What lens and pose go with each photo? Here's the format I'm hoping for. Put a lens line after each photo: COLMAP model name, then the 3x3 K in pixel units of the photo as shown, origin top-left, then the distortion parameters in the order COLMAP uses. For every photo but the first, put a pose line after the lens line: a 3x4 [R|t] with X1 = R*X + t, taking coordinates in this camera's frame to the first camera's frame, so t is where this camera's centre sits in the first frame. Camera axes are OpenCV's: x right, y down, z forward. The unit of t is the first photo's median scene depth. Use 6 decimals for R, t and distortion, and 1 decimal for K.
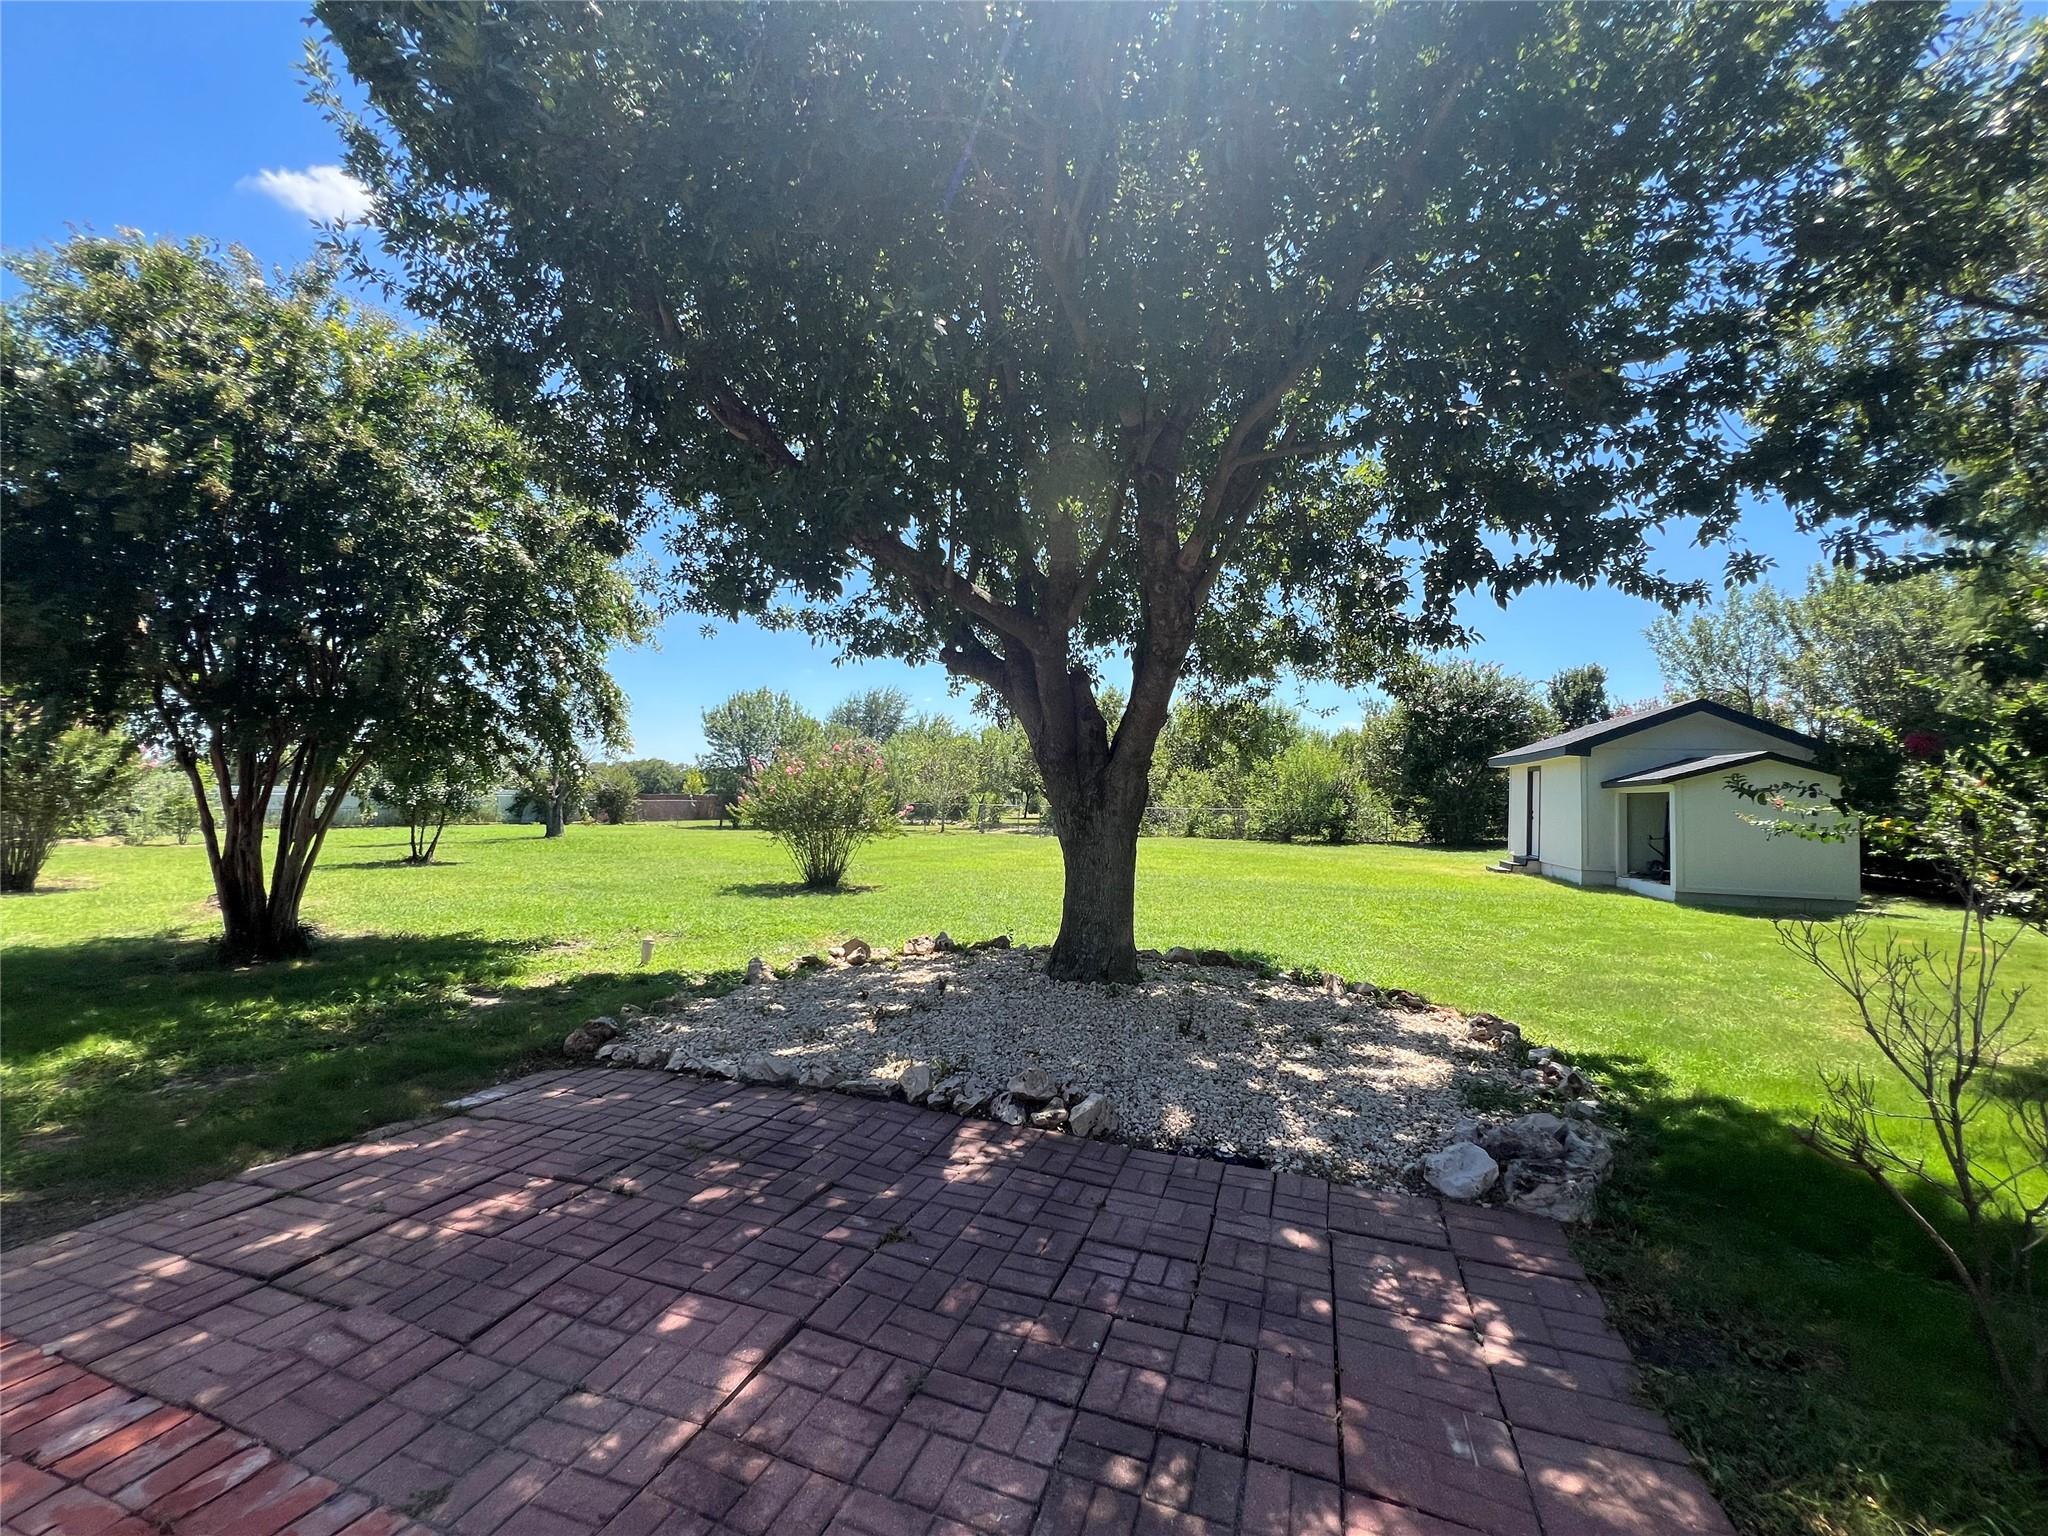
lens RADIAL K [[825.9, 0, 1020.6], [0, 825.9, 760.3], [0, 0, 1]] dist [-0.002662, 0.001152]
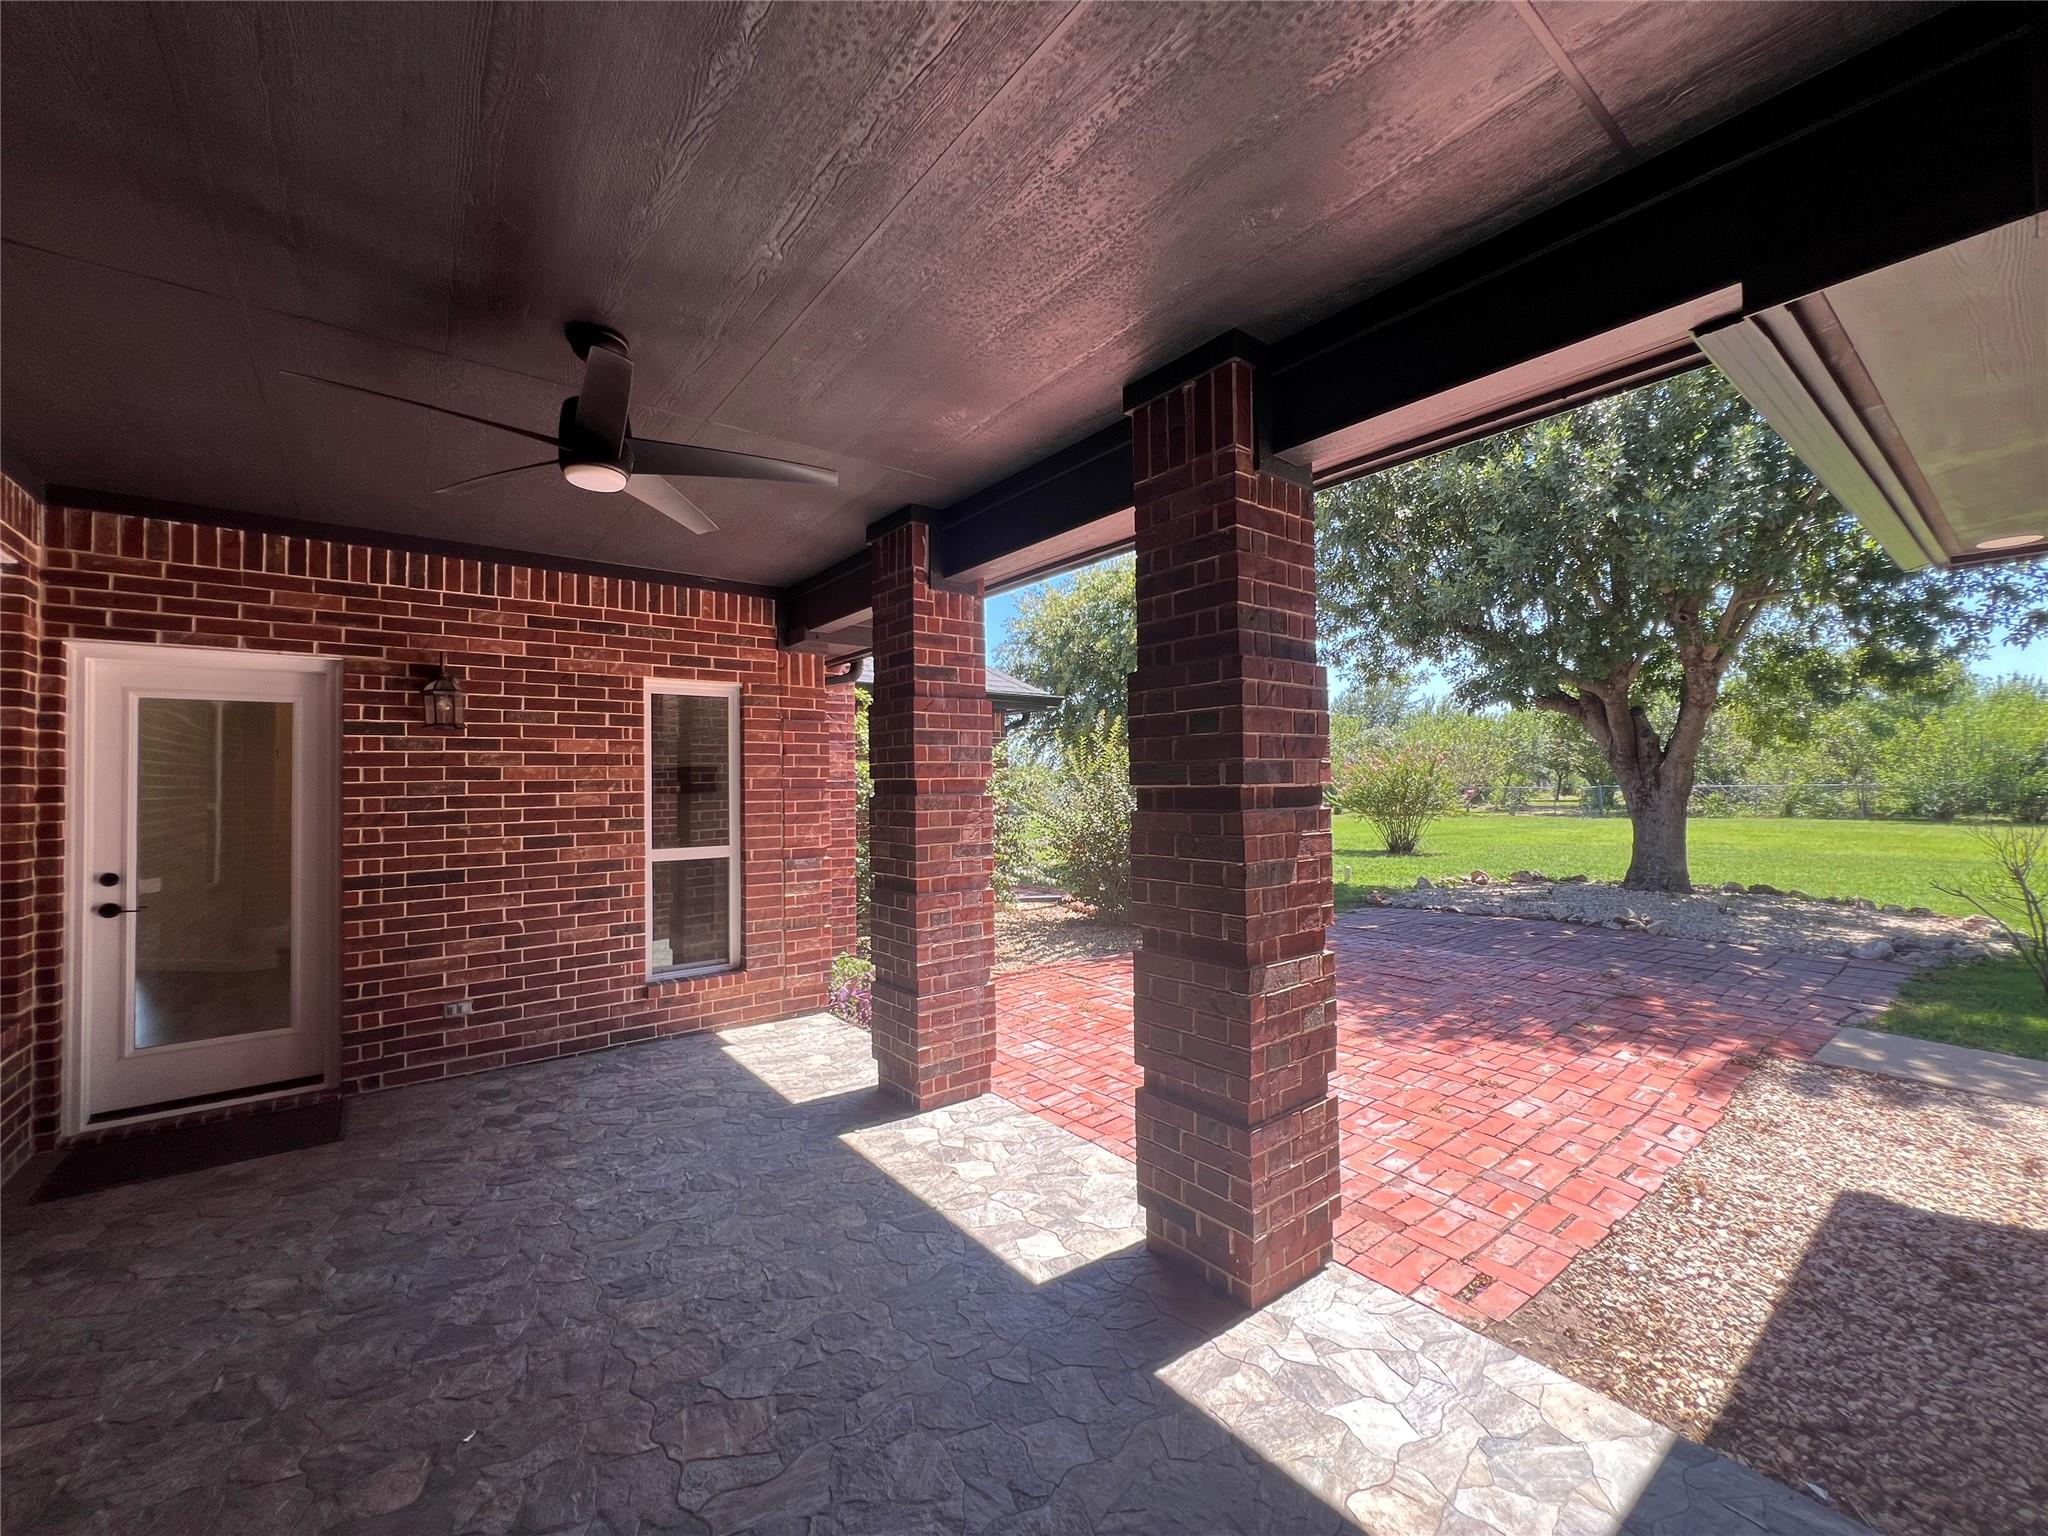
lens RADIAL K [[825.9, 0, 1022.0], [0, 825.9, 763.2], [0, 0, 1]] dist [-0.002662, 0.001152]
pose [[0.846229, -0.042754, -0.531101, -0.100496], [0.052642, 0.998607, 0.003488, -0.066183], [0.530212, -0.030910, 0.847302, -1.071428]]
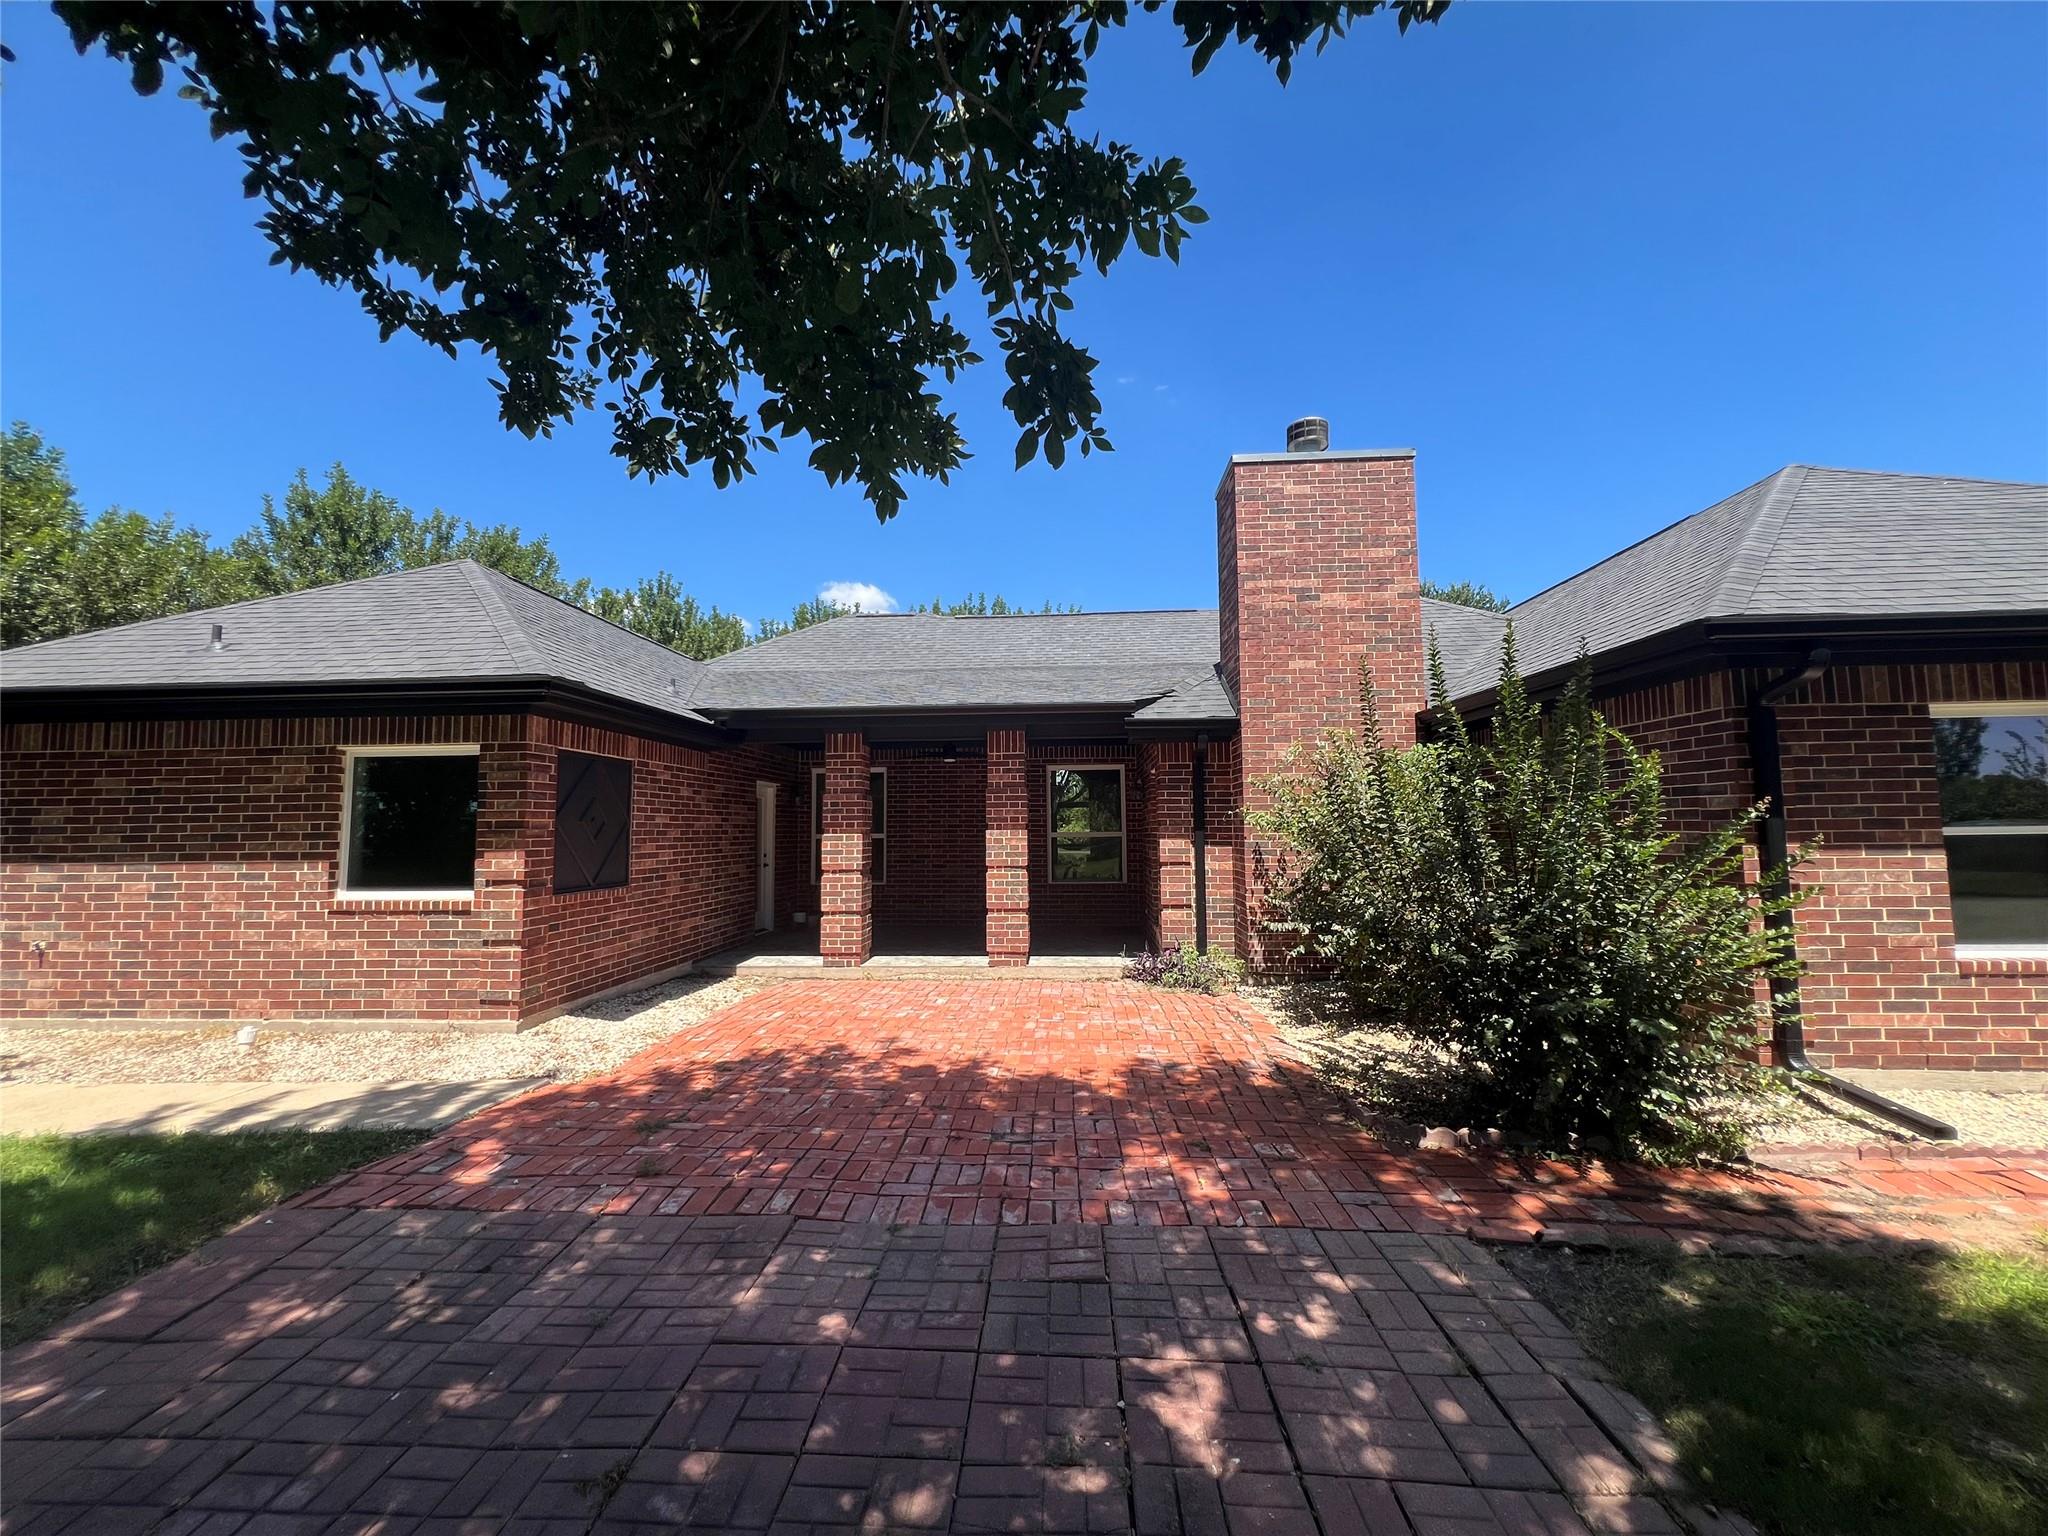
lens RADIAL K [[825.9, 0, 1024.3], [0, 825.9, 769.5], [0, 0, 1]] dist [-0.002662, 0.001152]
pose [[-0.960273, -0.028525, -0.277601, -0.144601], [0.007678, 0.991685, -0.128462, 0.036769], [0.278957, -0.125490, -0.952069, 0.953230]]
